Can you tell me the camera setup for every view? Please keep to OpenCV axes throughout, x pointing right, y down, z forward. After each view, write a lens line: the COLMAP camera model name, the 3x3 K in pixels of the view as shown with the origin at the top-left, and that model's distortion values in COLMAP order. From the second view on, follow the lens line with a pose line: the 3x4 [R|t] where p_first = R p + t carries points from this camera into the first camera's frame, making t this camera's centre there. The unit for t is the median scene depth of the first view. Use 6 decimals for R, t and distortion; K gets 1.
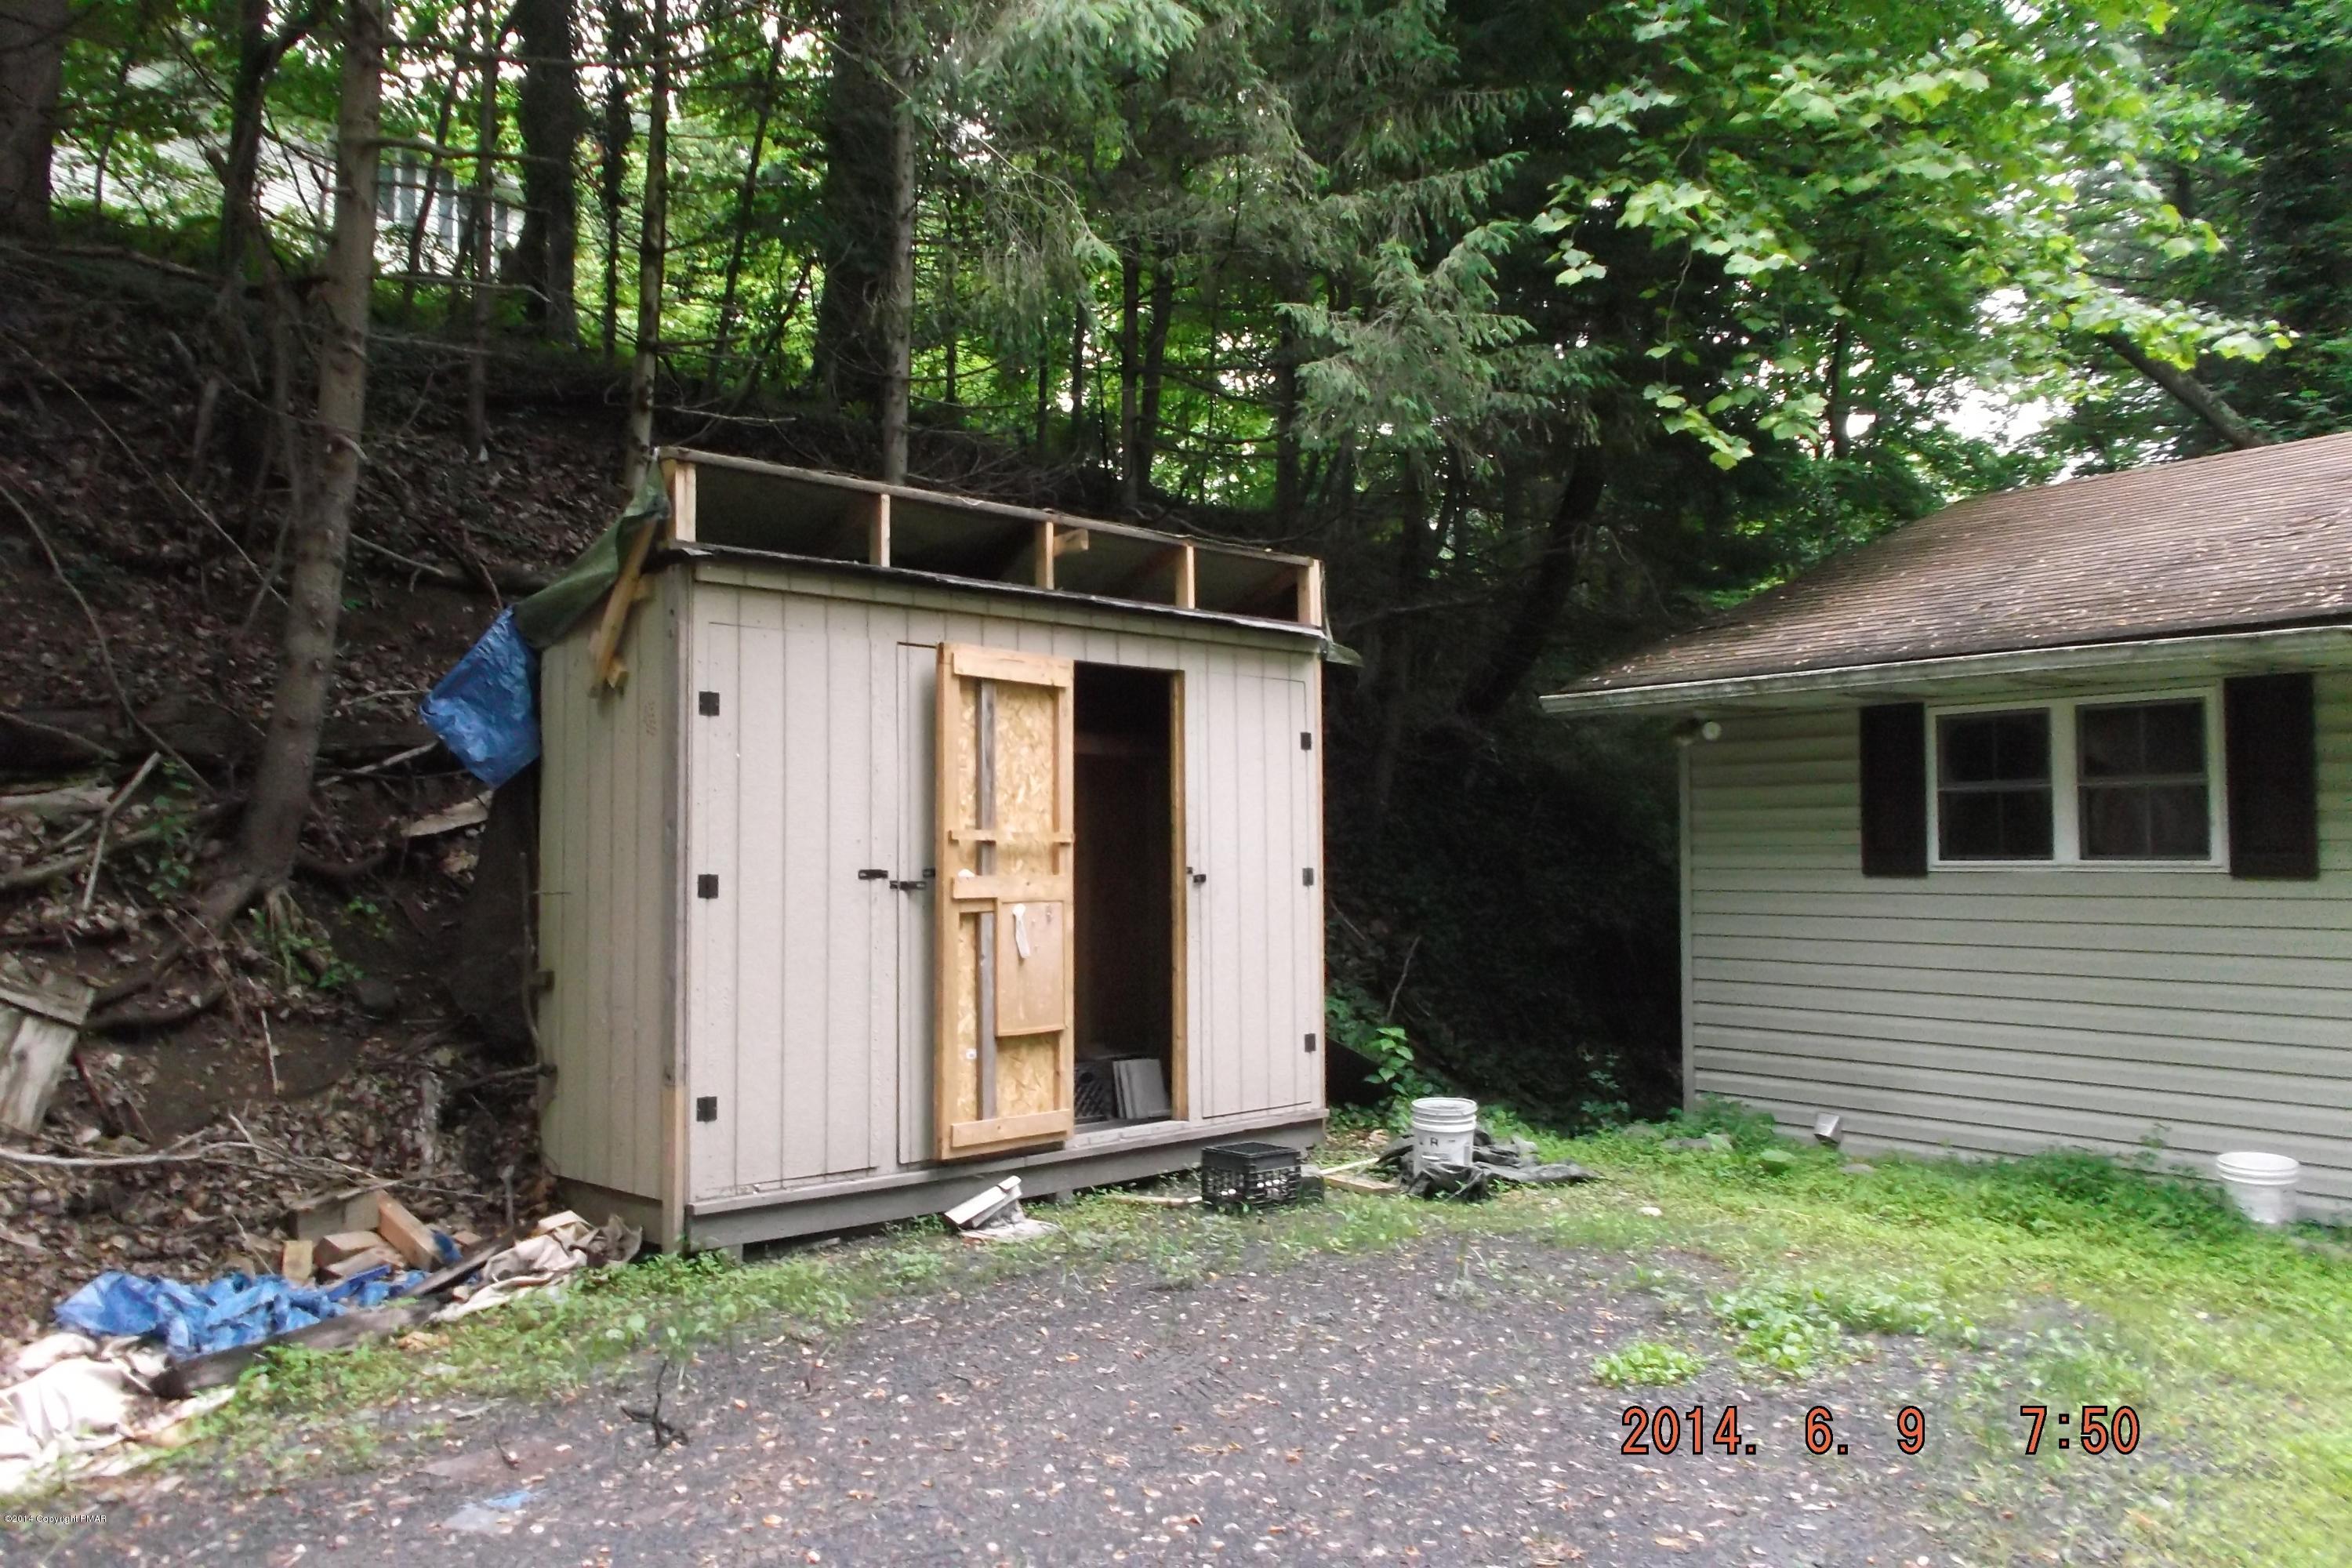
lens RADIAL K [[1899.7, 0, 1166.5], [0, 1899.7, 744.8], [0, 0, 1]] dist [-0.002419, -0.000175]
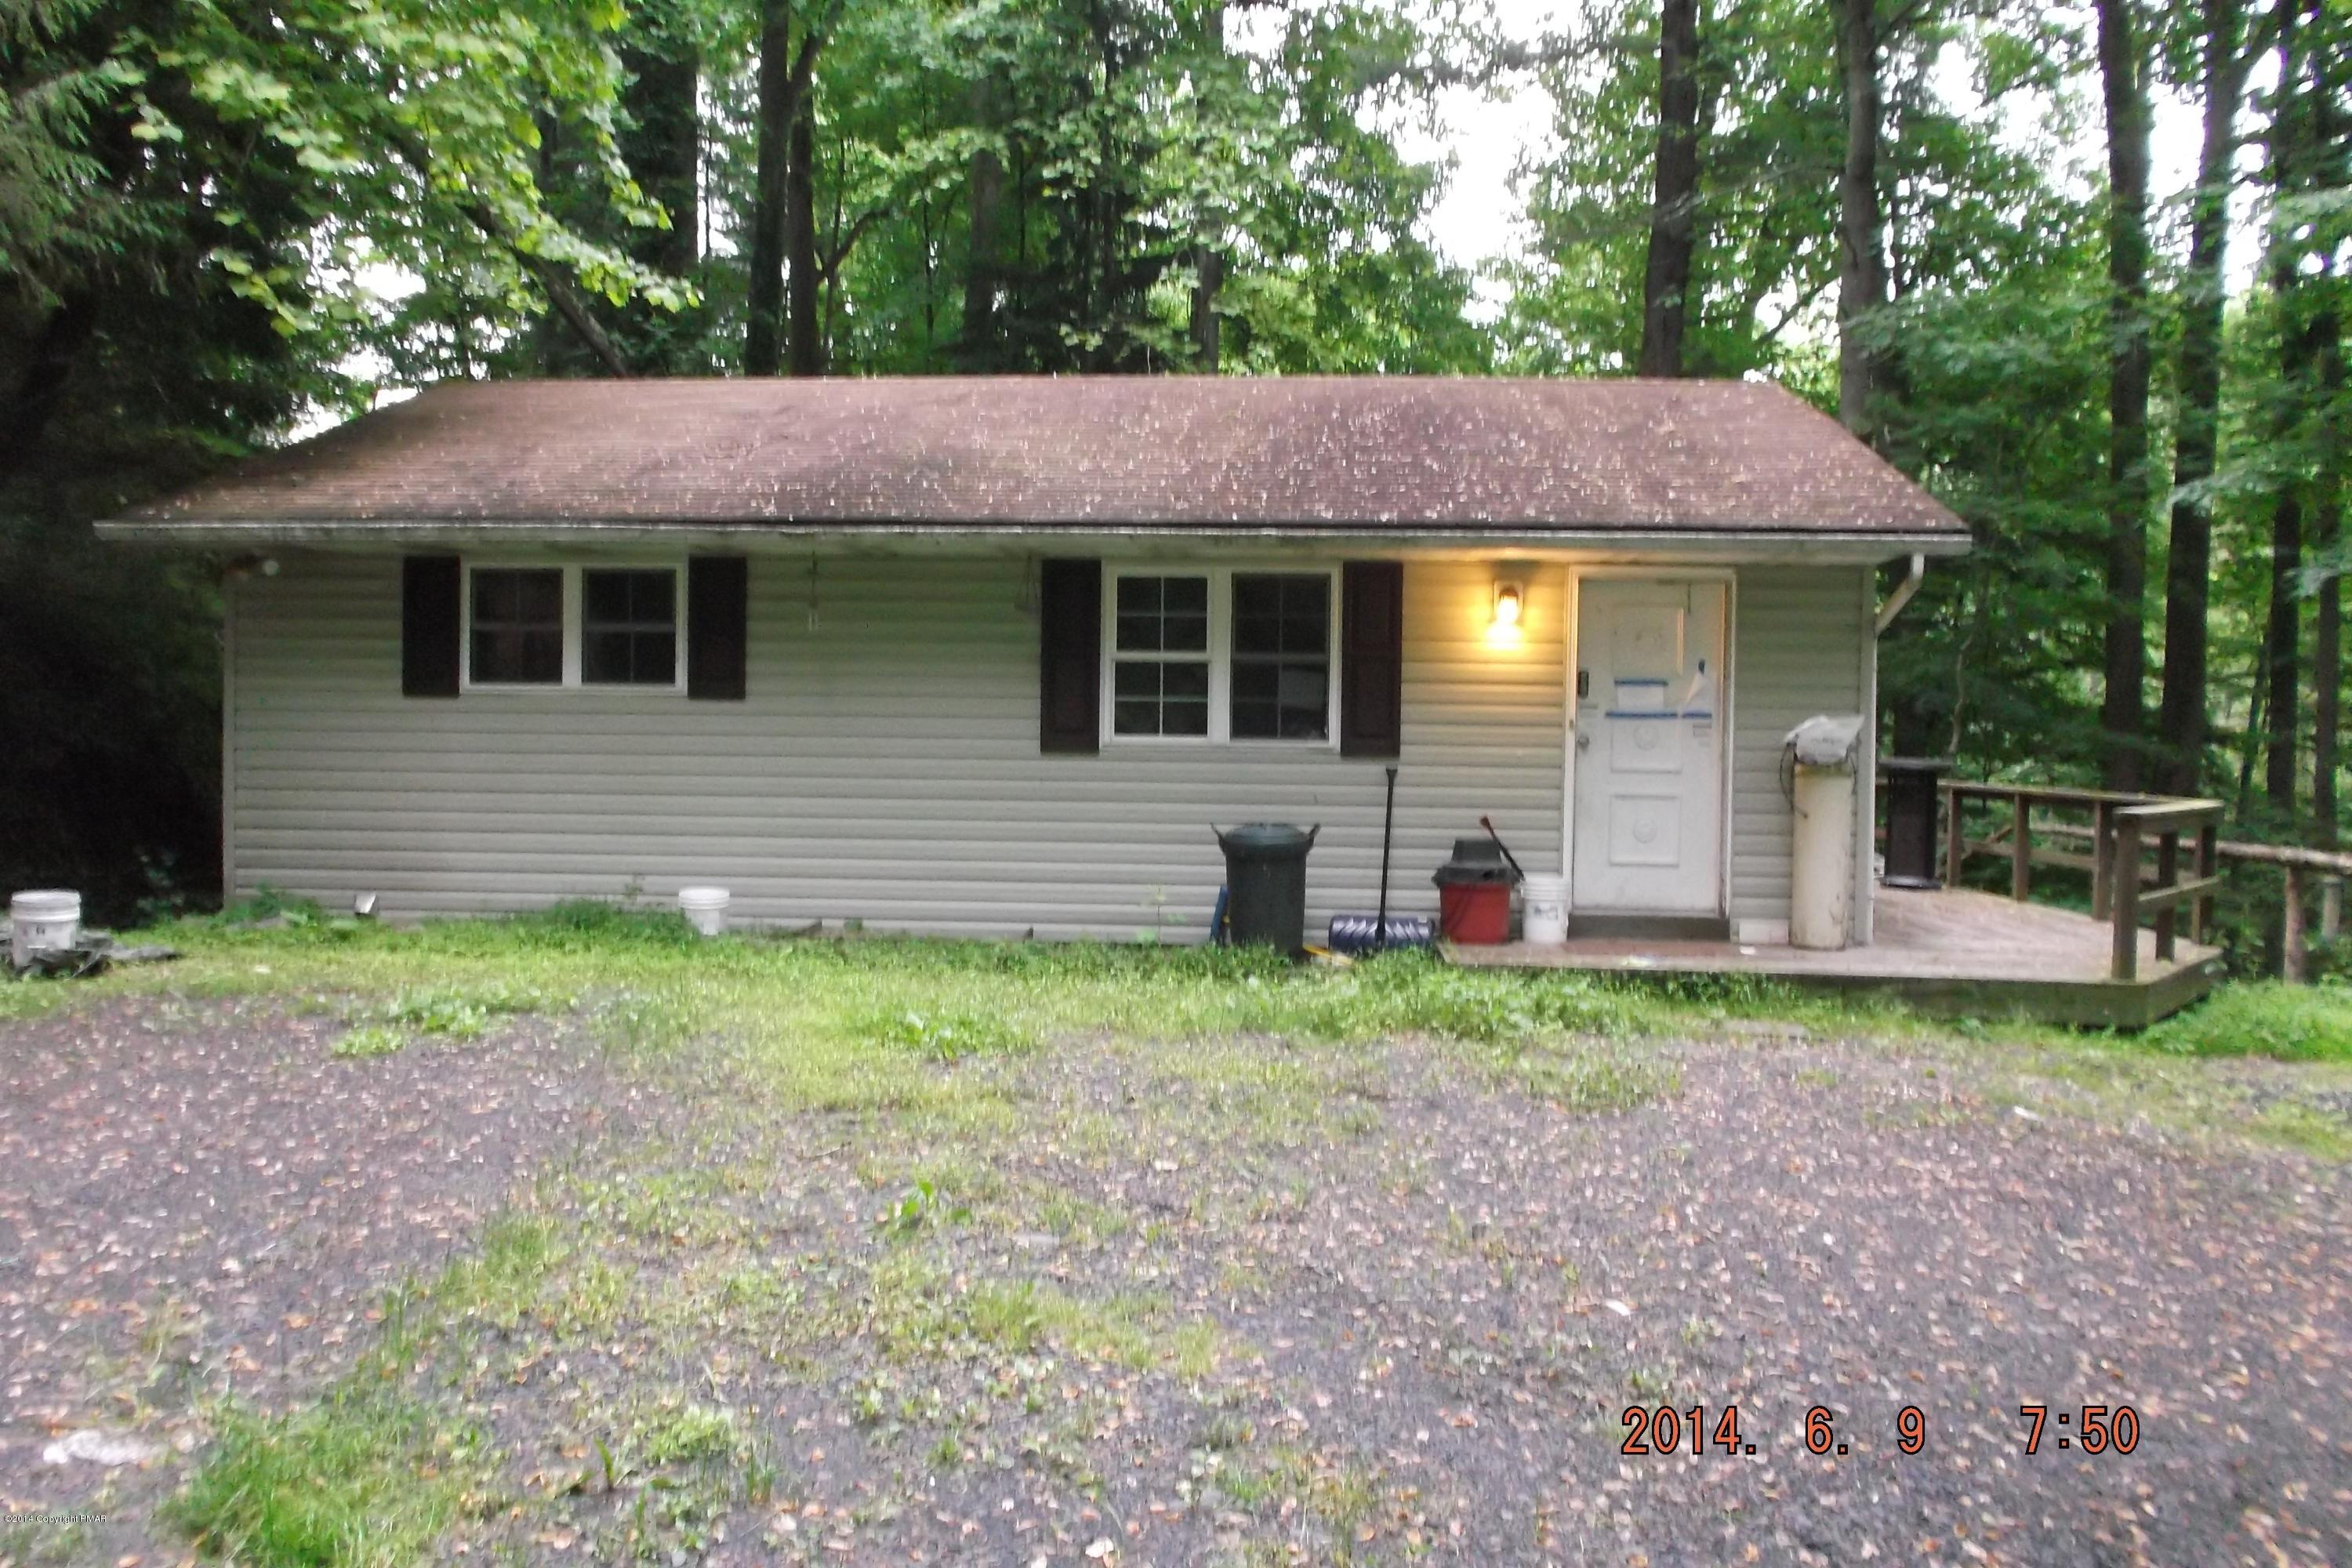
lens RADIAL K [[1927.9, 0, 1176.0], [0, 1927.9, 784.0], [0, 0, 1]] dist [-0.001922, -0.055193]
pose [[0.655670, -0.014848, 0.754901, -0.230888], [-0.059229, 0.995714, 0.071028, 0.008264], [-0.752720, -0.091283, 0.651981, -0.173256]]
